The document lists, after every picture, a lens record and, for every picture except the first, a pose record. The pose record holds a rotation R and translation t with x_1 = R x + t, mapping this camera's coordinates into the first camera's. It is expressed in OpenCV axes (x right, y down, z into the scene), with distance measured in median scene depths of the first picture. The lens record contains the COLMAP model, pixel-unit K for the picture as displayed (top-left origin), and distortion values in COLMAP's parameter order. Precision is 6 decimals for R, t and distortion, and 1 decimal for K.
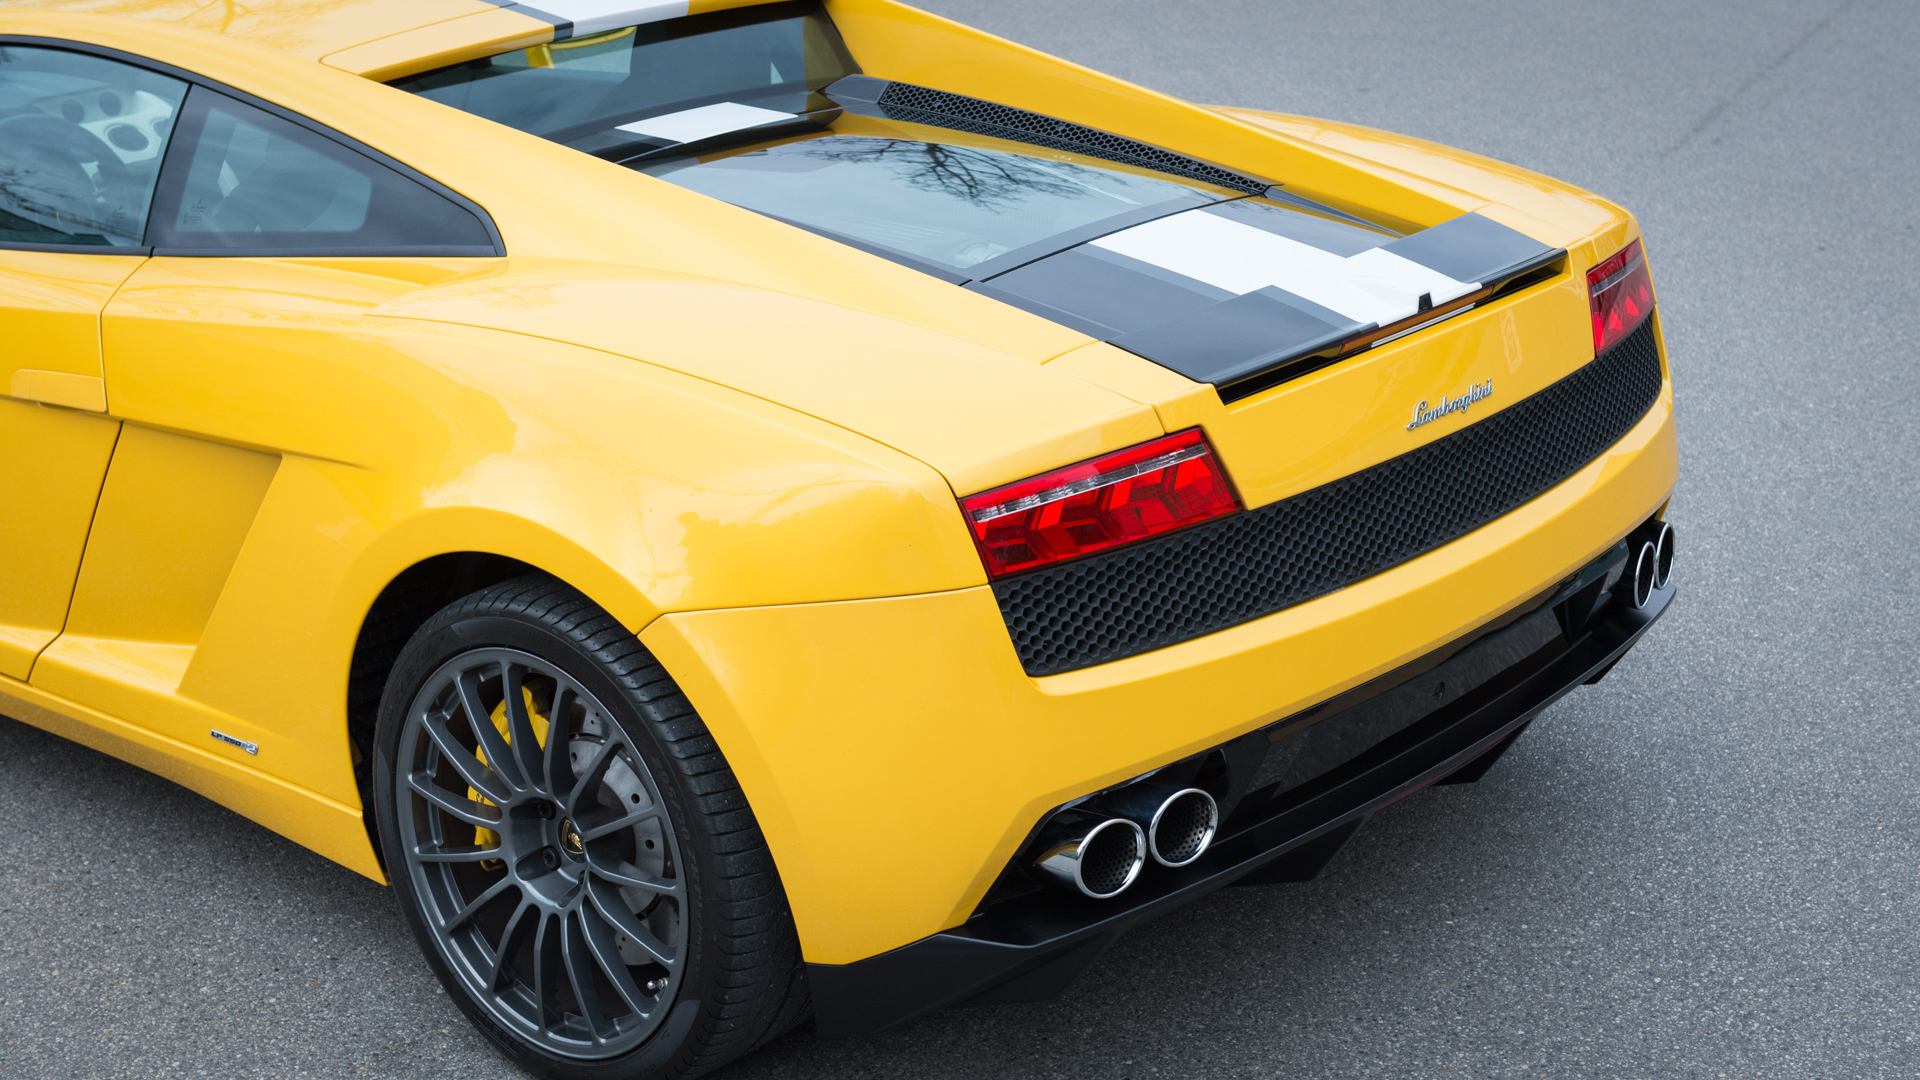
lens RADIAL K [[3065.7, 0, 961.6], [0, 3065.7, 534.4], [0, 0, 1]] dist [0.024587, 0.000000]
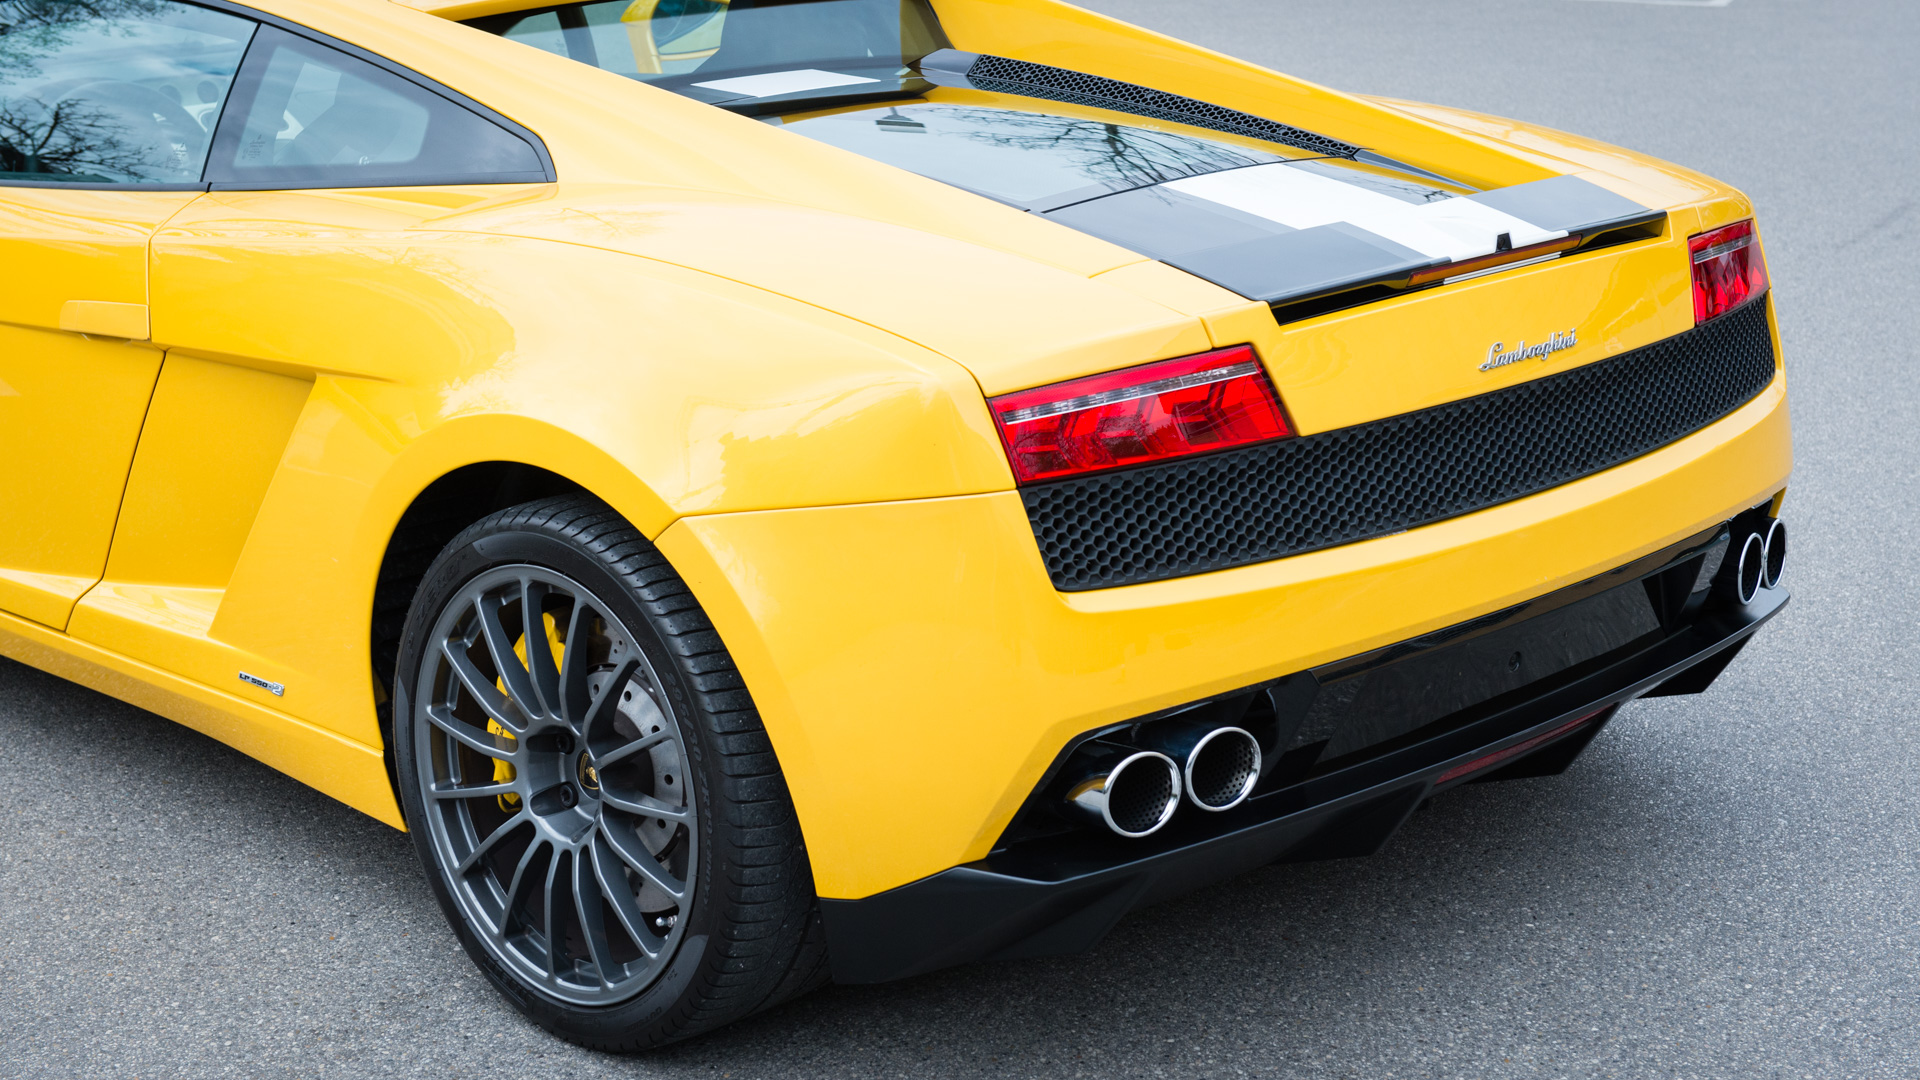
lens RADIAL K [[3160.9, 0, 966.5], [0, 3160.9, 478.5], [0, 0, 1]] dist [0.022254, 0.000000]
pose [[0.997683, 0.030289, -0.060922, 0.044635], [-0.034854, 0.996551, -0.075313, 0.073465], [0.058431, 0.077261, 0.995297, 0.018864]]
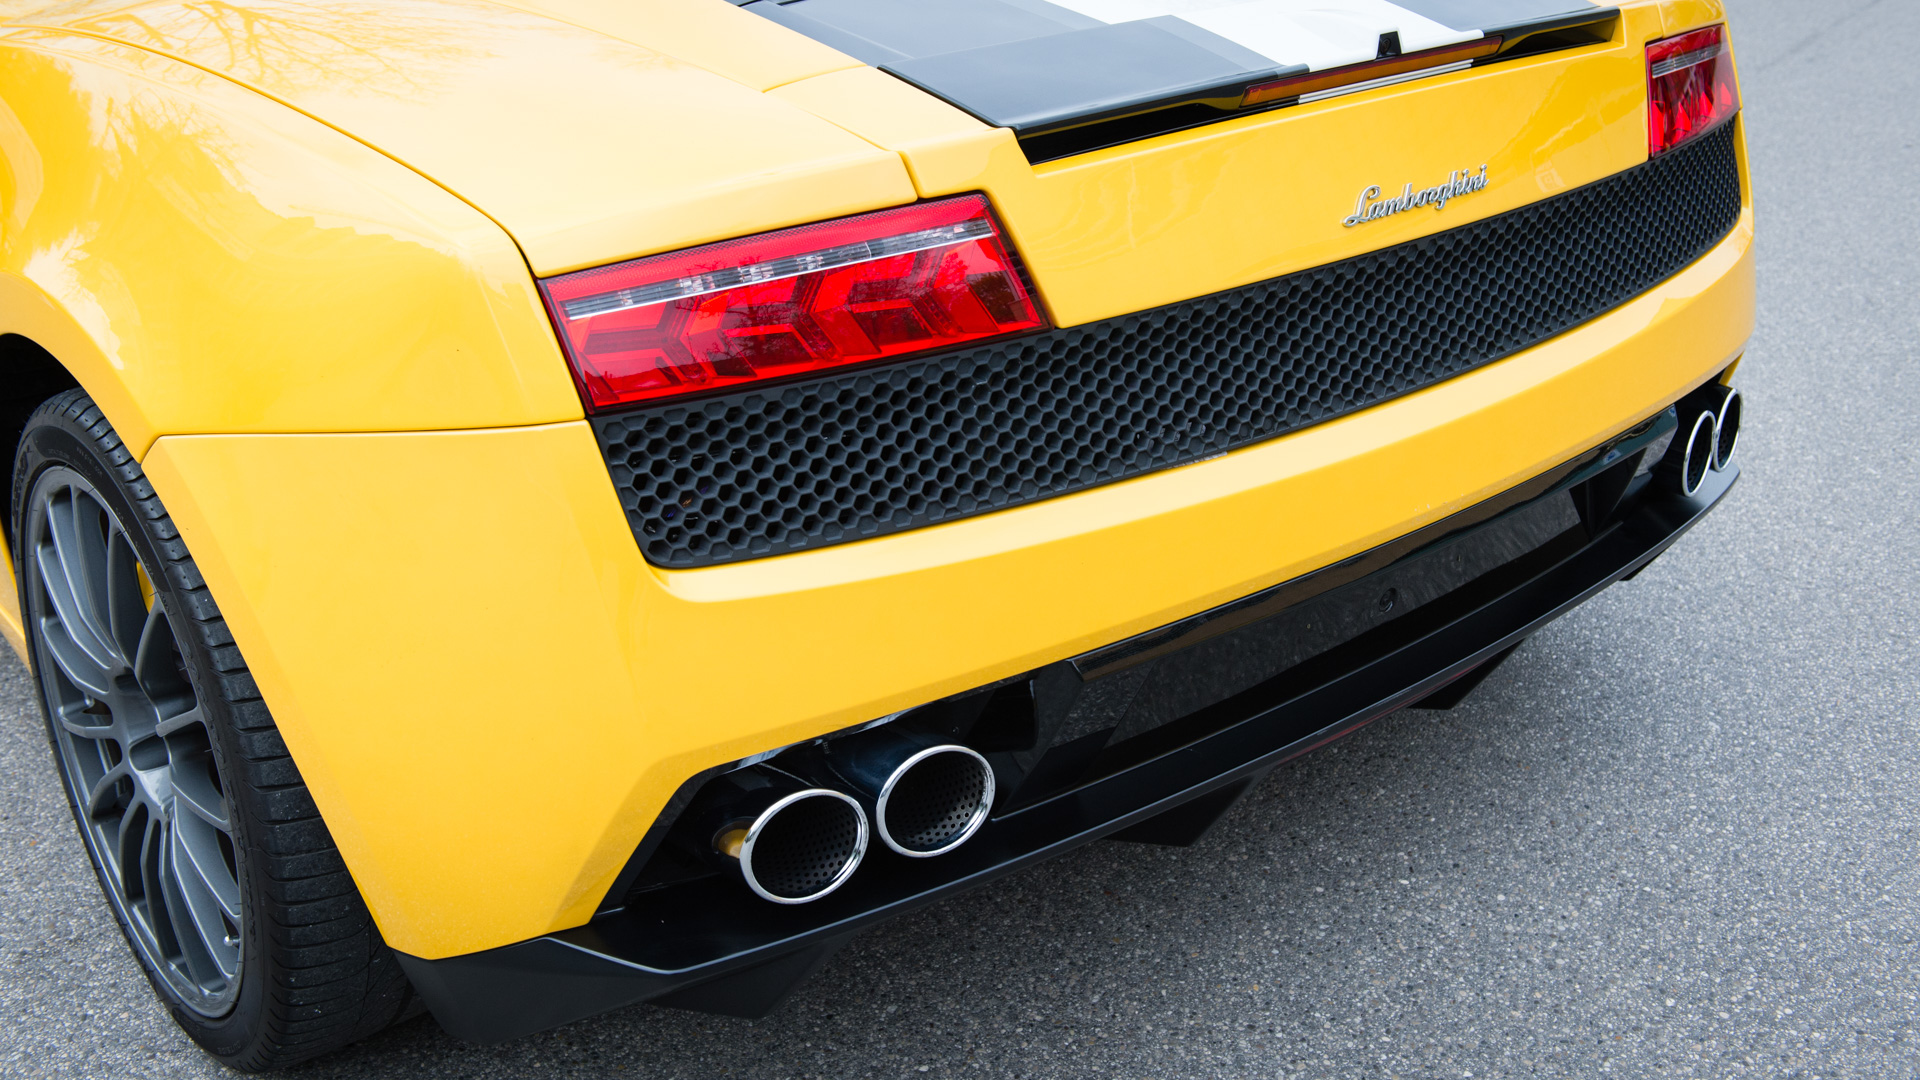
lens RADIAL K [[2003.0, 0, 950.4], [0, 2003.0, 491.4], [0, 0, 1]] dist [-0.008577, 0.000000]
pose [[0.987251, 0.061746, -0.146710, 0.120121], [-0.052966, 0.996606, 0.063020, 0.001032], [0.150103, -0.054446, 0.987170, 0.512263]]
